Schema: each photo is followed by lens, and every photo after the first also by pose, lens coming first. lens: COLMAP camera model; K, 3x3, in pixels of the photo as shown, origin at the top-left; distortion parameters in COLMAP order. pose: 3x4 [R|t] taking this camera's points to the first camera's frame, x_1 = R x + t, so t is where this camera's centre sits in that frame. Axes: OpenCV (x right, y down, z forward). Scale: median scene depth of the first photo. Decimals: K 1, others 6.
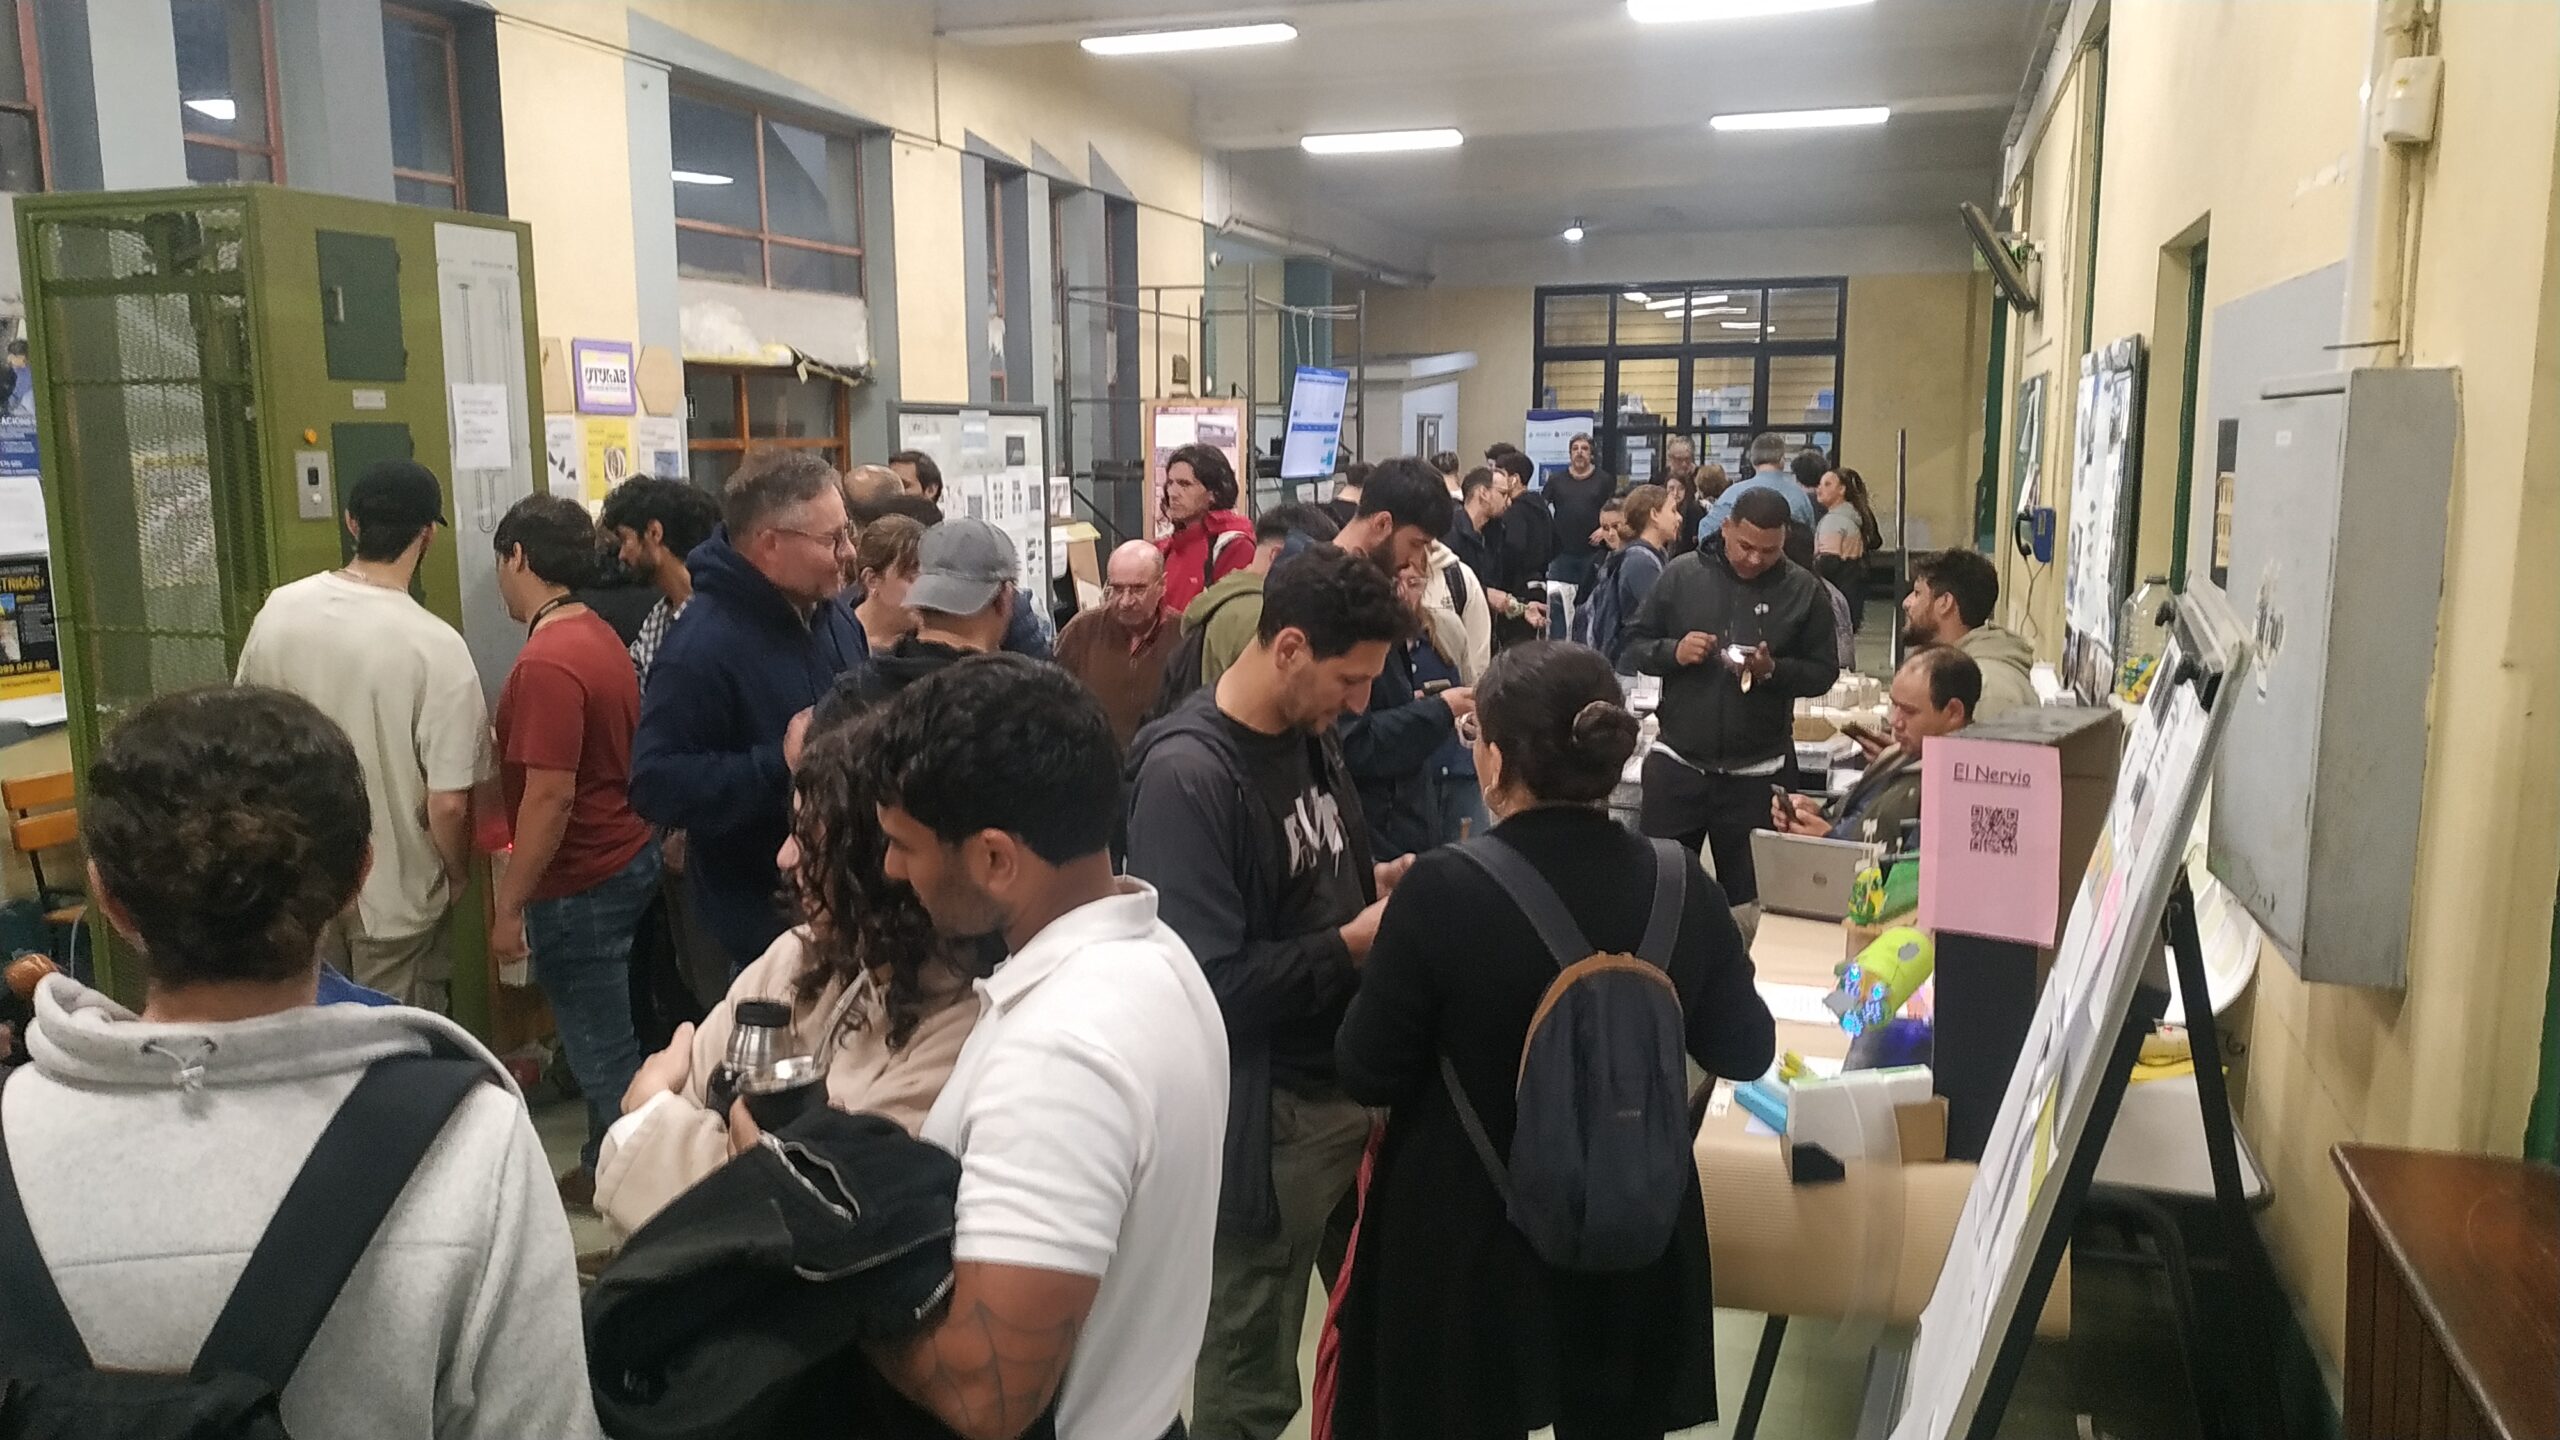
lens RADIAL K [[1850.6, 0, 1281.2], [0, 1850.6, 717.4], [0, 0, 1]] dist [-0.001450, -0.000454]
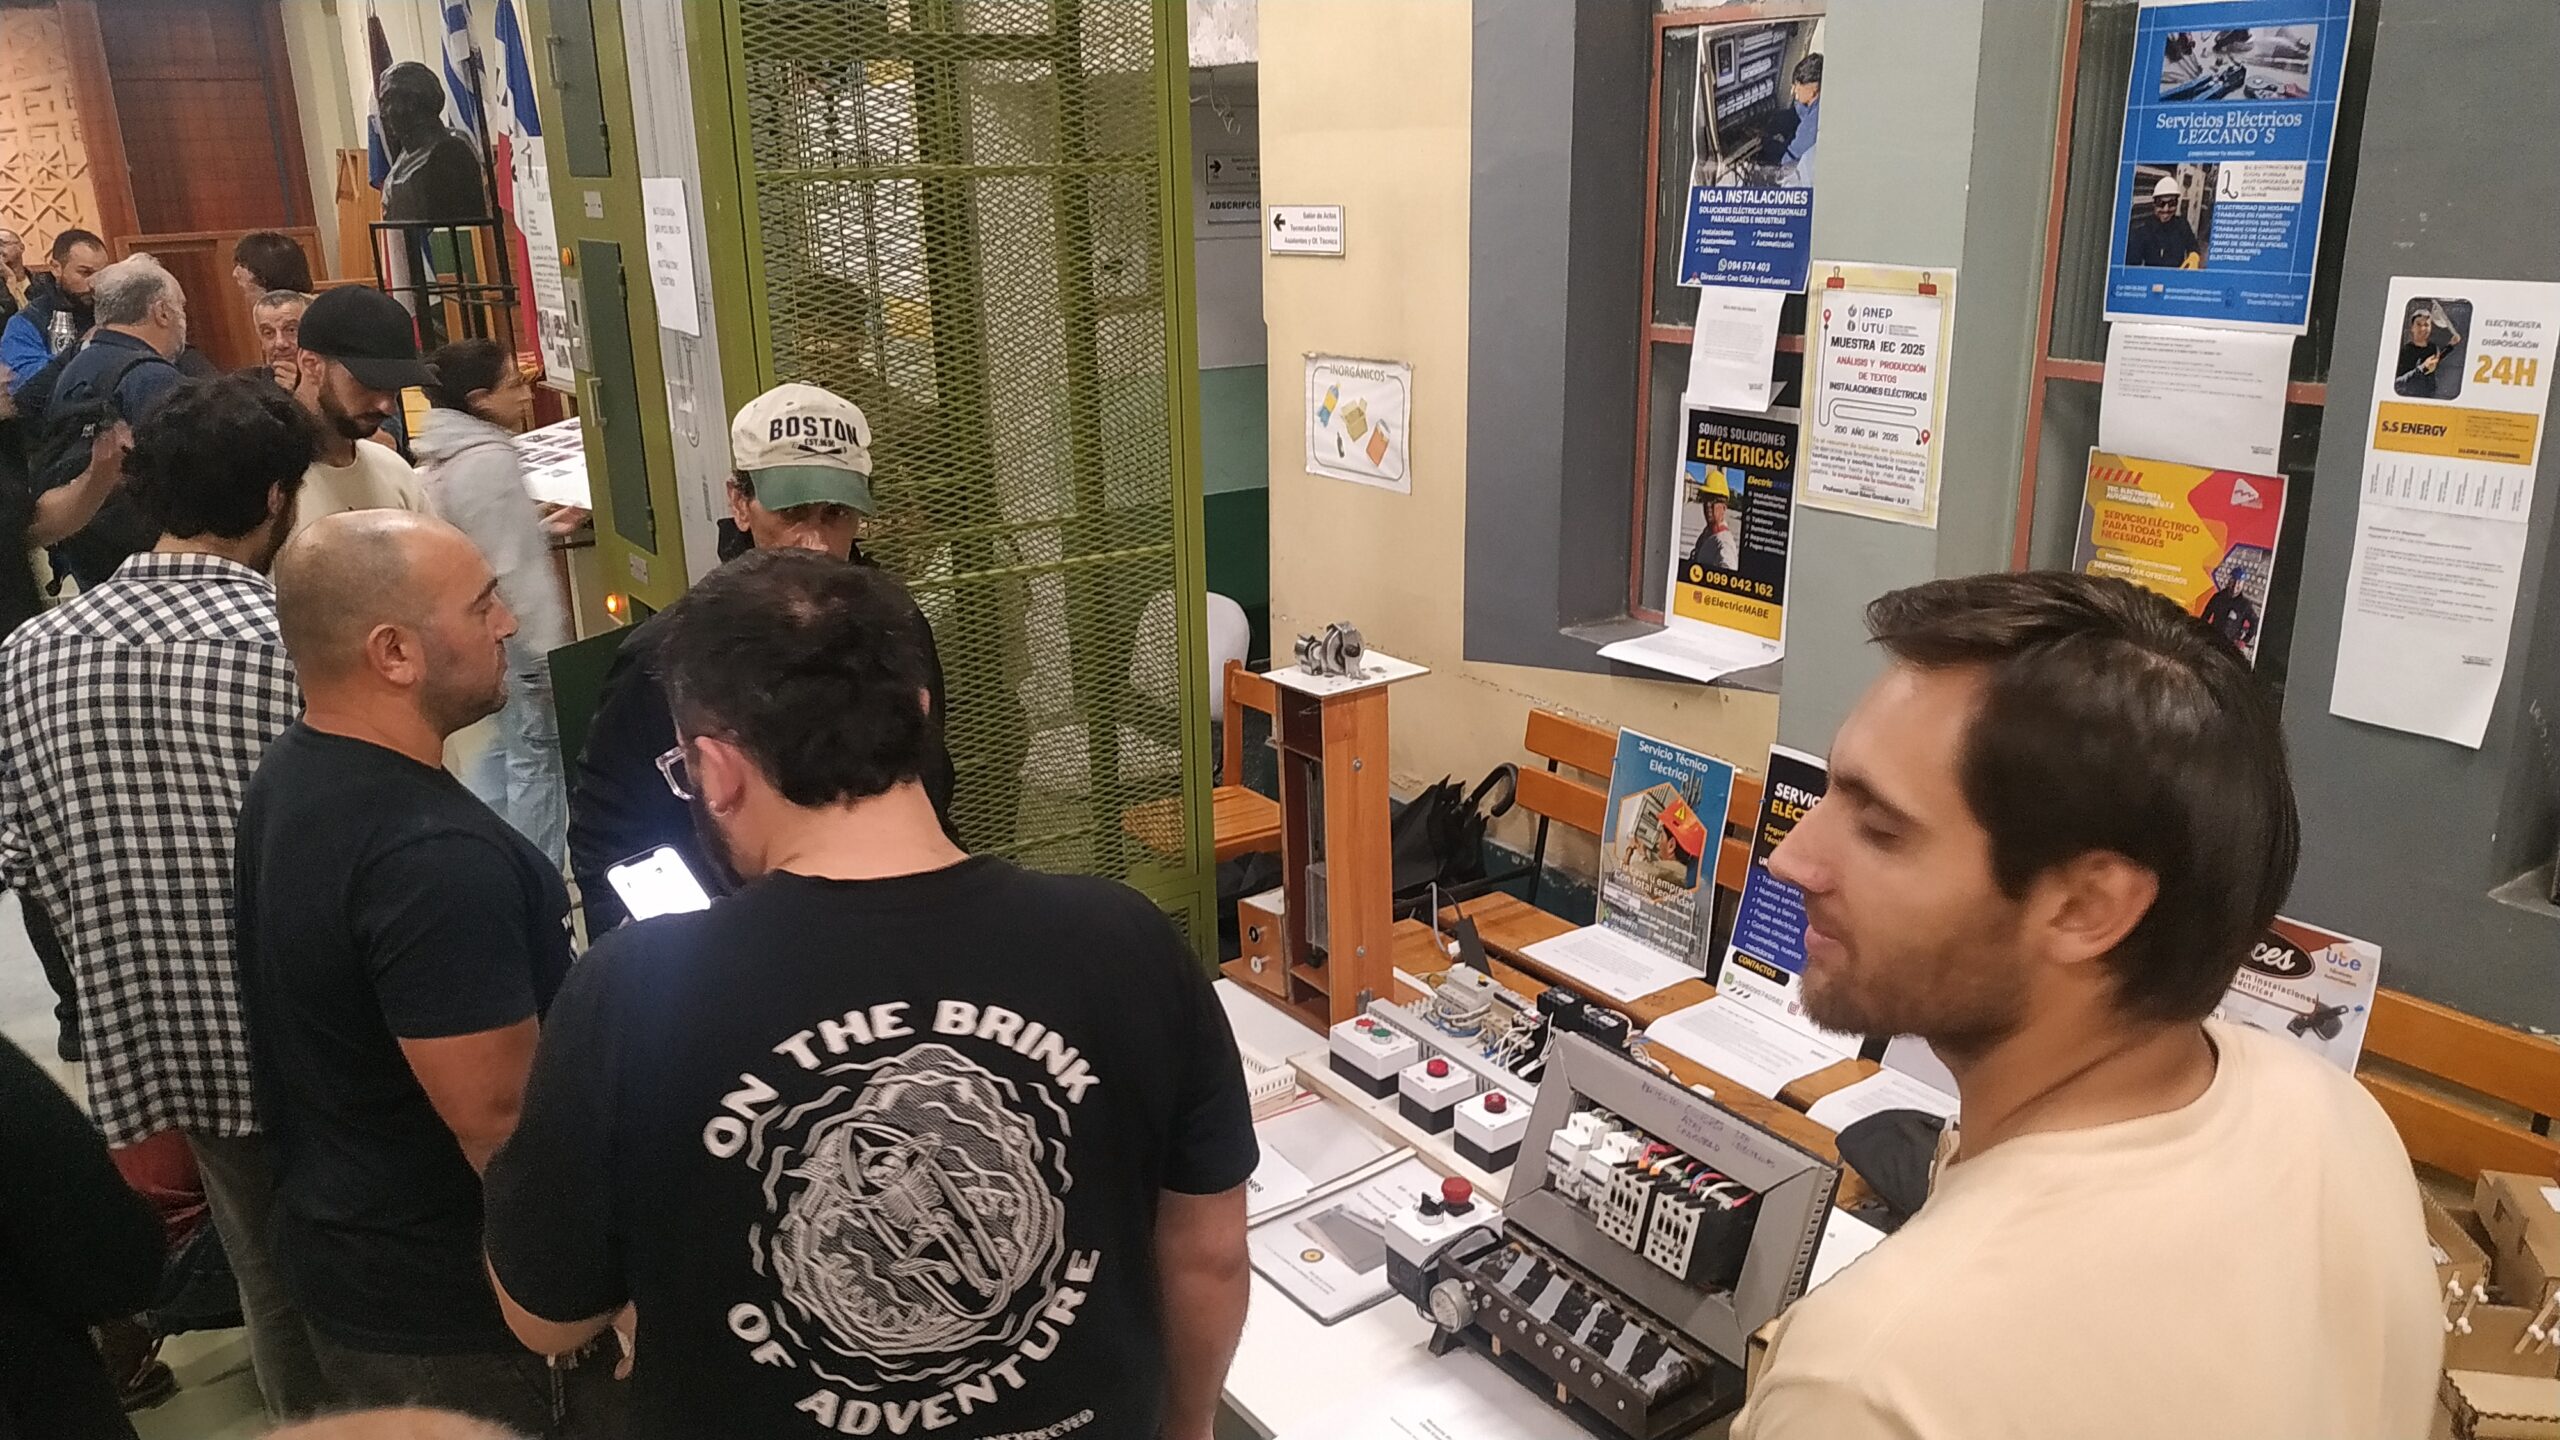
lens RADIAL K [[1850.6, 0, 1281.1], [0, 1850.6, 721.0], [0, 0, 1]] dist [-0.001450, -0.000454]
pose [[-0.587443, 0.253210, -0.768632, -0.071344], [-0.105930, 0.917558, 0.383230, -0.216489], [0.802302, 0.306547, -0.512191, 1.224368]]
